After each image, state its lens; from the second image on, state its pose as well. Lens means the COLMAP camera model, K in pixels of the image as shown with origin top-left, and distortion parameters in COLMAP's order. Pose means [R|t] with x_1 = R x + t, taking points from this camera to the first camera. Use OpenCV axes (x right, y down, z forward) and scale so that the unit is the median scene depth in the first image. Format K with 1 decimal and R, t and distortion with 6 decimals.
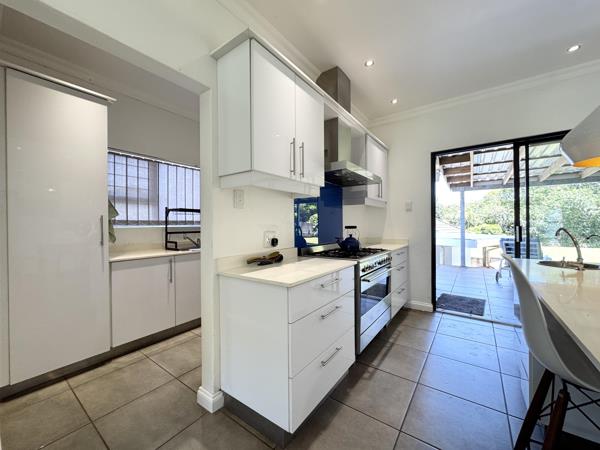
lens RADIAL K [[239.4, 0, 302.1], [0, 239.4, 223.9], [0, 0, 1]] dist [-0.001420, 0.000195]
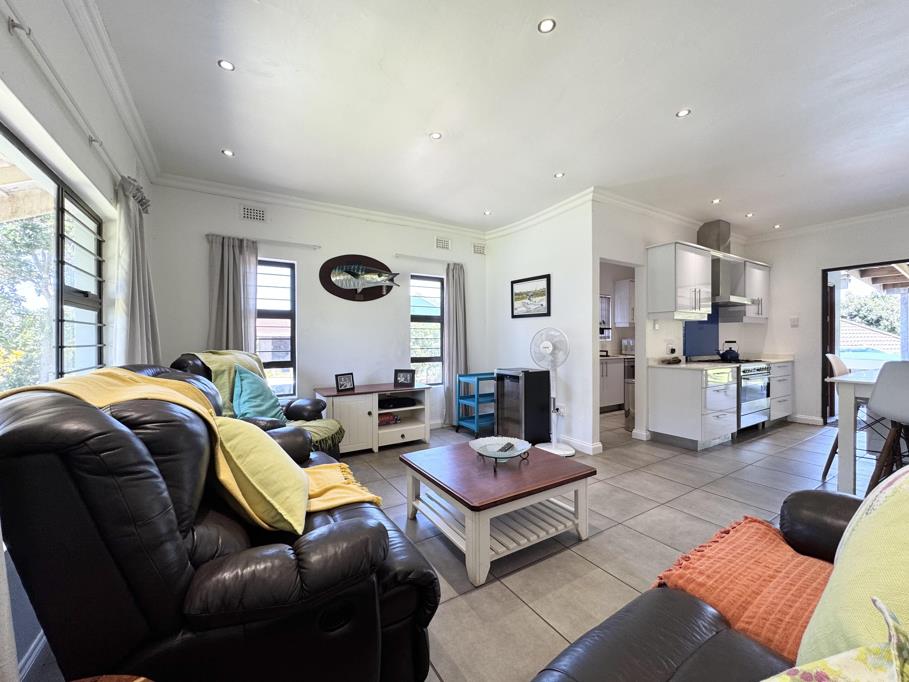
lens RADIAL K [[362.7, 0, 453.3], [0, 362.7, 340.2], [0, 0, 1]] dist [-0.001420, 0.000195]
pose [[0.923580, 0.006223, -0.383356, -0.455892], [-0.003525, 0.999964, 0.007741, -0.005310], [0.383390, -0.005798, 0.923568, -1.465077]]
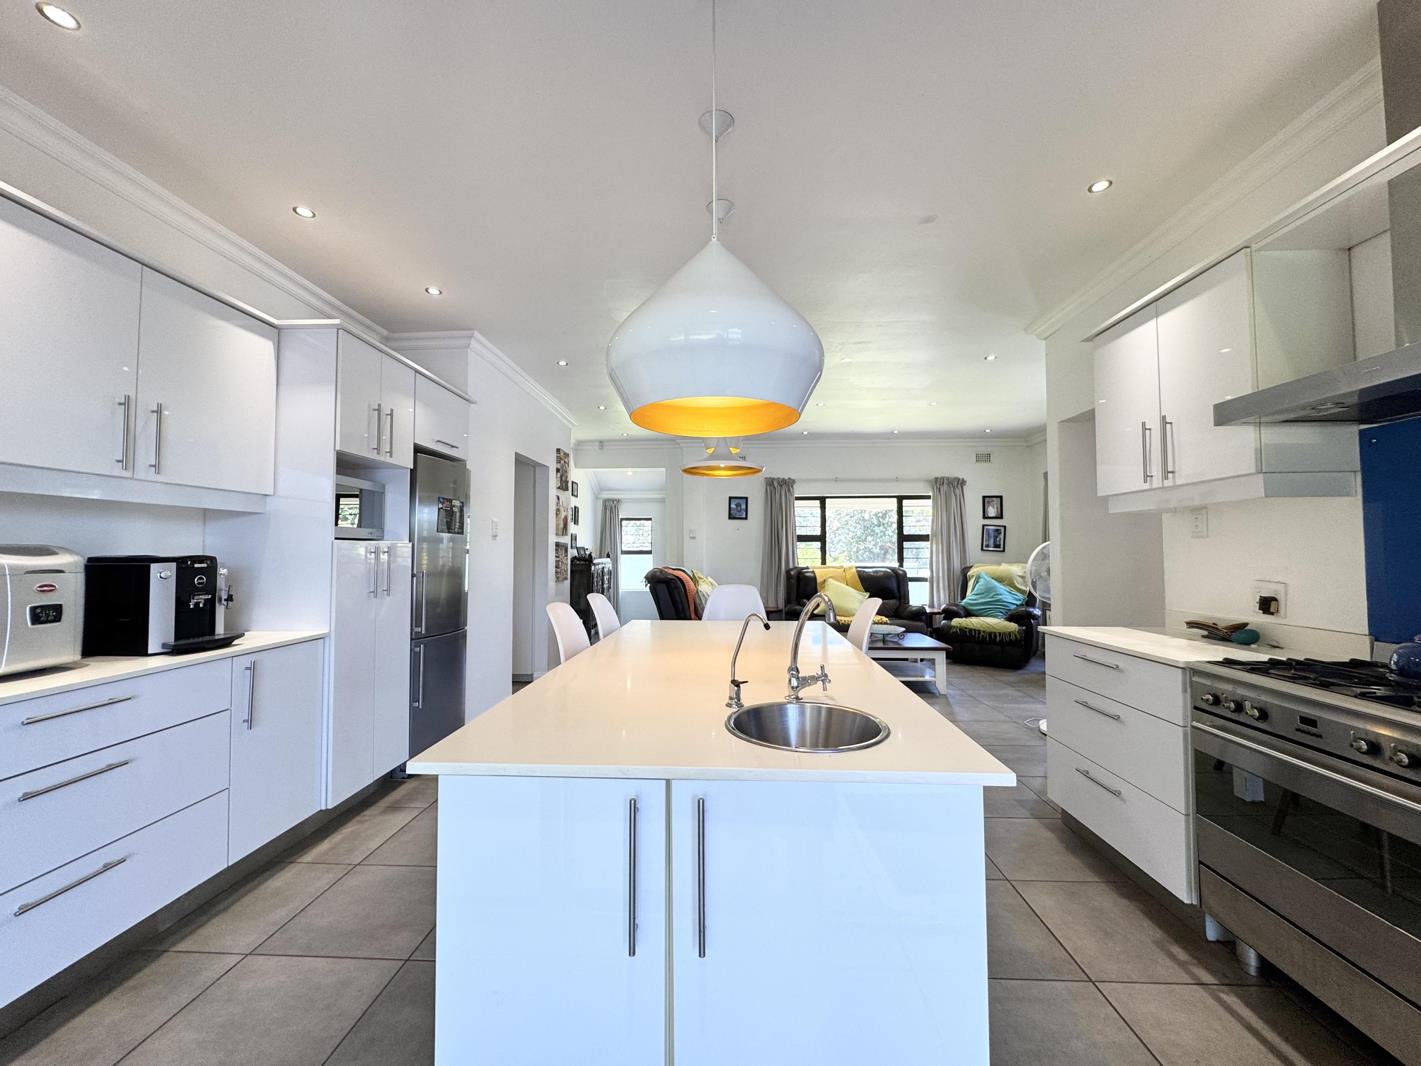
lens RADIAL K [[567.0, 0, 711.2], [0, 567.0, 533.6], [0, 0, 1]] dist [-0.001420, 0.000195]
pose [[-0.835374, -0.010176, -0.549588, 1.192989], [0.007497, 0.999525, -0.029902, -0.030815], [0.549631, -0.029100, -0.834901, 1.143675]]
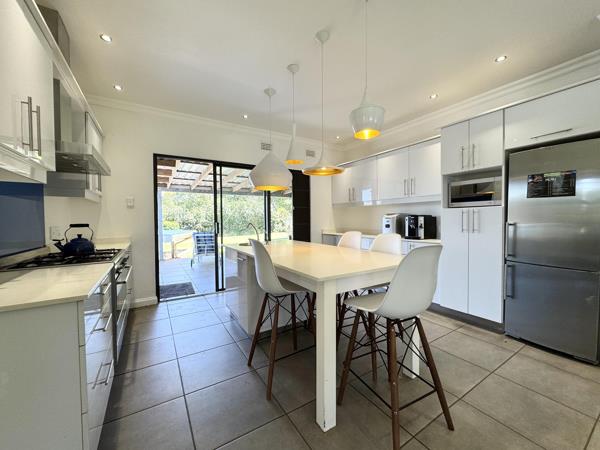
lens RADIAL K [[239.4, 0, 298.0], [0, 239.4, 223.8], [0, 0, 1]] dist [-0.001420, 0.000195]
pose [[0.380624, -0.015333, 0.924603, -0.279648], [0.006377, 0.999882, 0.013956, 0.001323], [-0.924708, 0.000584, 0.380677, 0.016784]]
